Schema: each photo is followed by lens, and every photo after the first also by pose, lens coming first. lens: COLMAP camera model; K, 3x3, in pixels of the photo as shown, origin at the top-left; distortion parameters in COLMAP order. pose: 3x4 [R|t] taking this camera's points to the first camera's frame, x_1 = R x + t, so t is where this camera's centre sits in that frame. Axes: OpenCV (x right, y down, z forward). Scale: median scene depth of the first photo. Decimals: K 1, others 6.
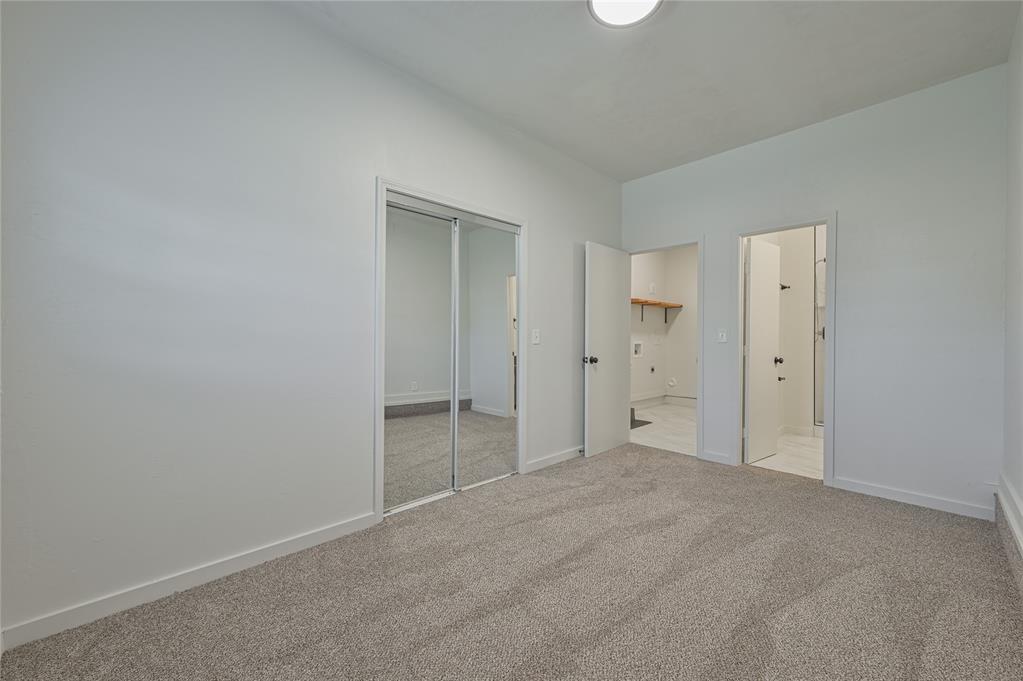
lens RADIAL K [[403.3, 0, 510.0], [0, 403.3, 336.5], [0, 0, 1]] dist [-0.001086, 0.000363]
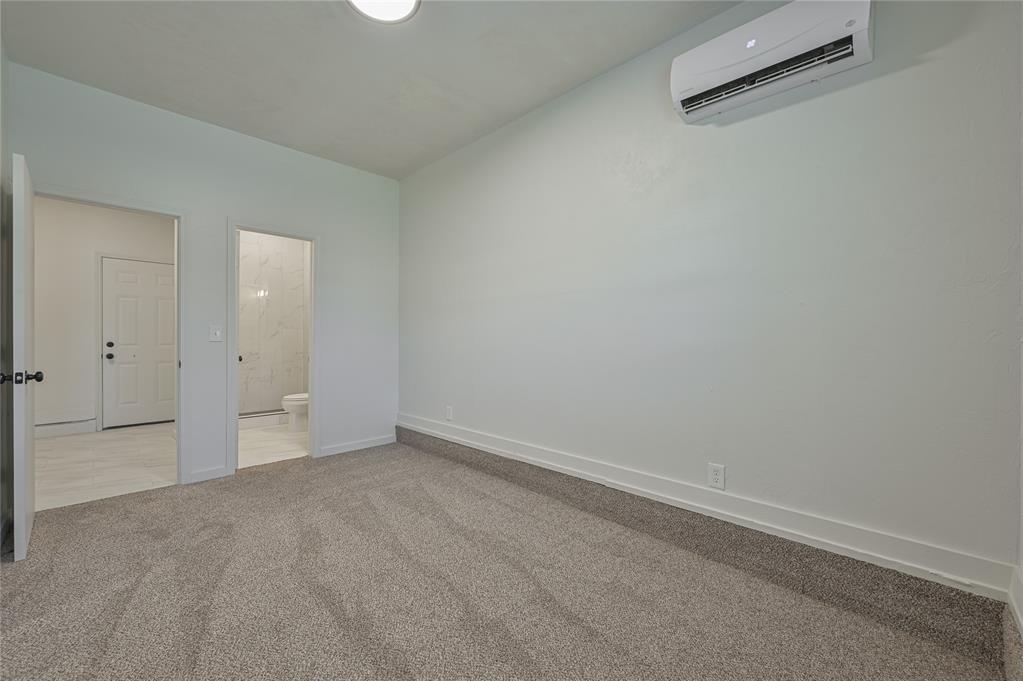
lens RADIAL K [[403.3, 0, 514.5], [0, 403.3, 338.3], [0, 0, 1]] dist [-0.001086, 0.000363]
pose [[-0.033543, -0.007282, 0.999411, -0.431947], [-0.004009, 0.999966, 0.007151, -0.000082], [-0.999429, -0.003766, -0.033571, 0.434066]]
